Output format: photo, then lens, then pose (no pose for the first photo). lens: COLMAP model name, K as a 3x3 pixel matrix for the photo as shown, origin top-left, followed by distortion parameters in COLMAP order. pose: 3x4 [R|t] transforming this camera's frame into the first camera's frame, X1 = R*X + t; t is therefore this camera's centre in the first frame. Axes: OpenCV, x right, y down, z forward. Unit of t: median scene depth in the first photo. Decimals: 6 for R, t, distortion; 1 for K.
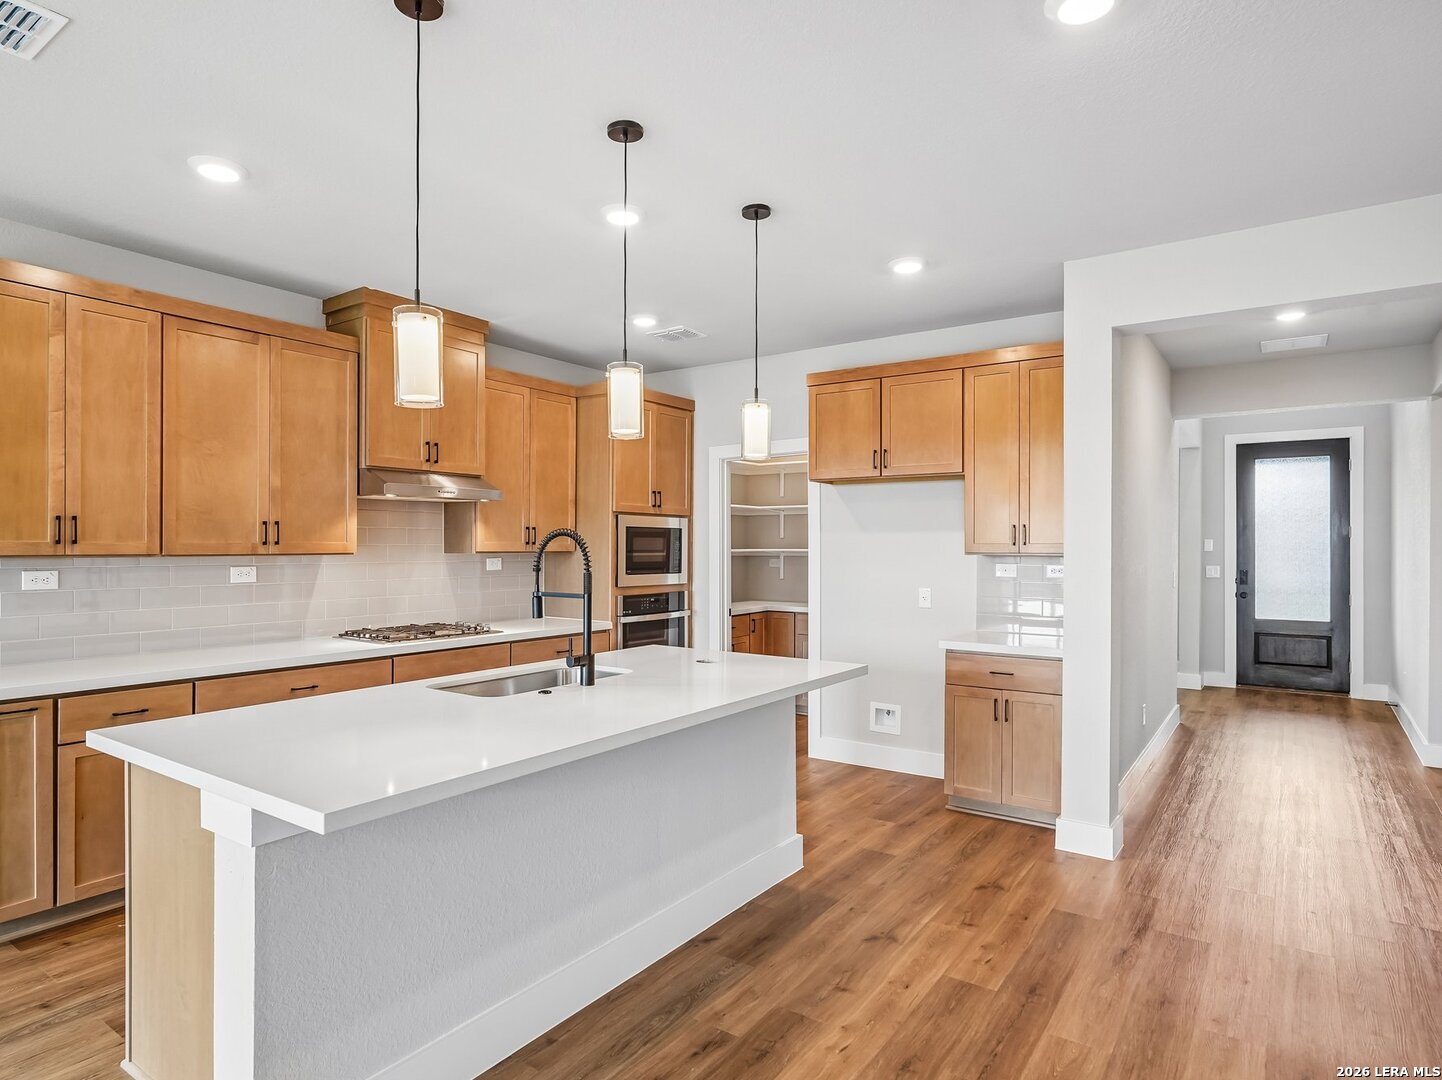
lens RADIAL K [[821.1, 0, 728.4], [0, 821.1, 543.0], [0, 0, 1]] dist [-0.003883, -0.001481]
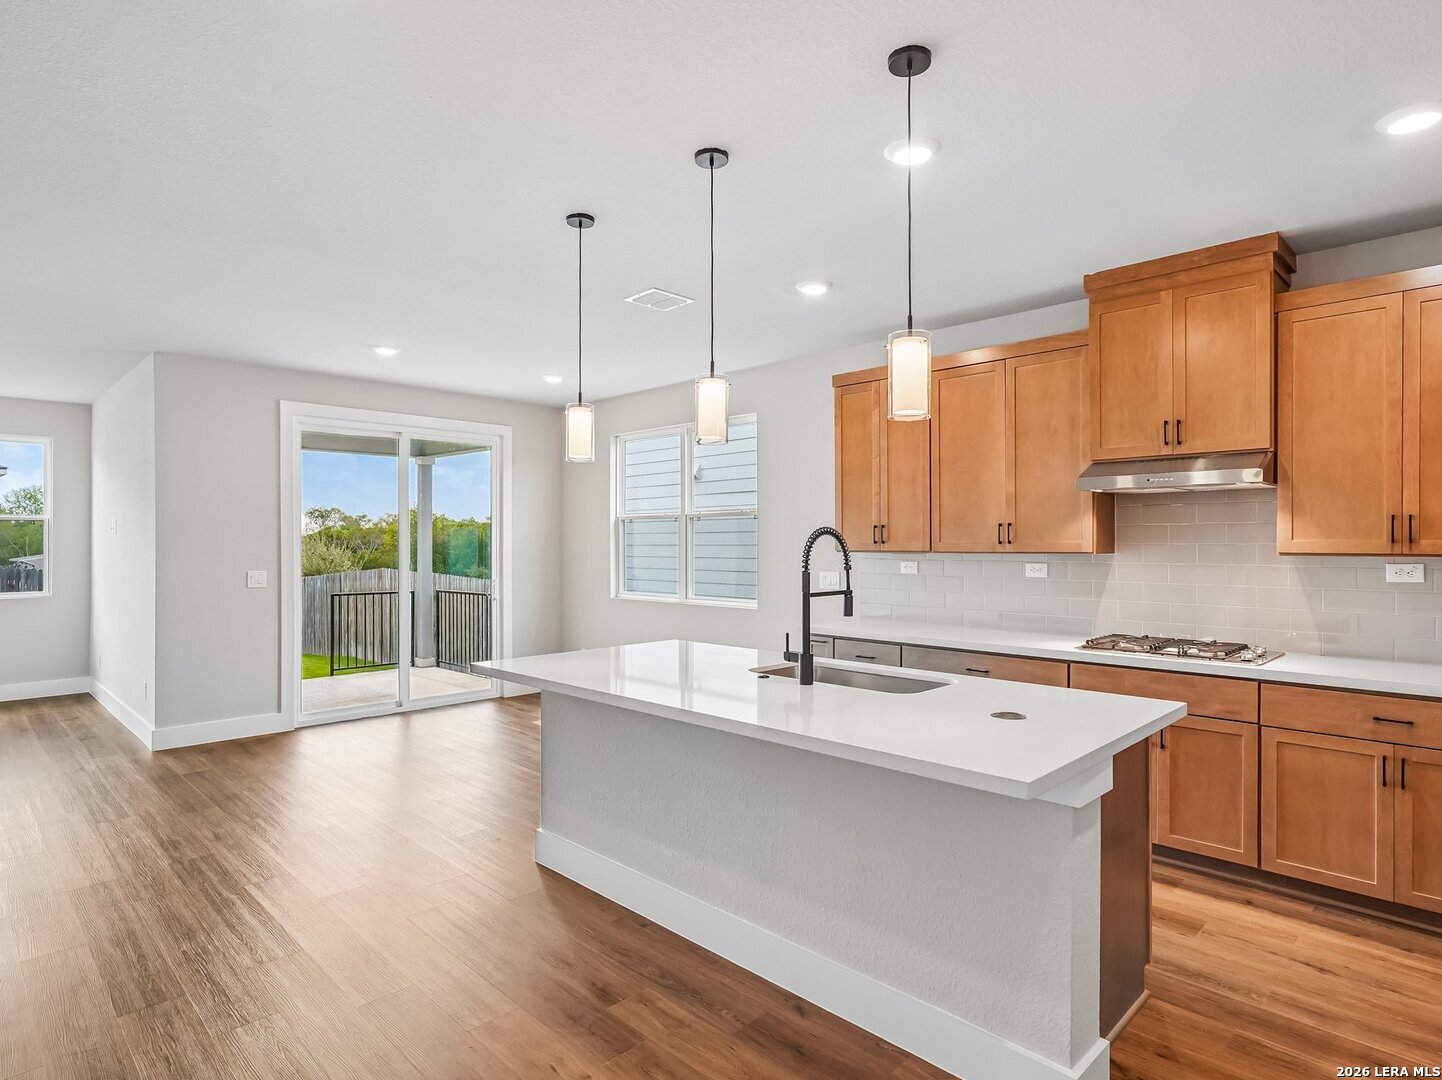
lens RADIAL K [[821.1, 0, 722.2], [0, 821.1, 547.5], [0, 0, 1]] dist [-0.003883, -0.001481]
pose [[-0.186430, 0.002822, -0.982464, 0.538861], [0.003765, 0.999991, 0.002158, 0.002766], [0.982461, -0.003297, -0.186439, 0.708900]]
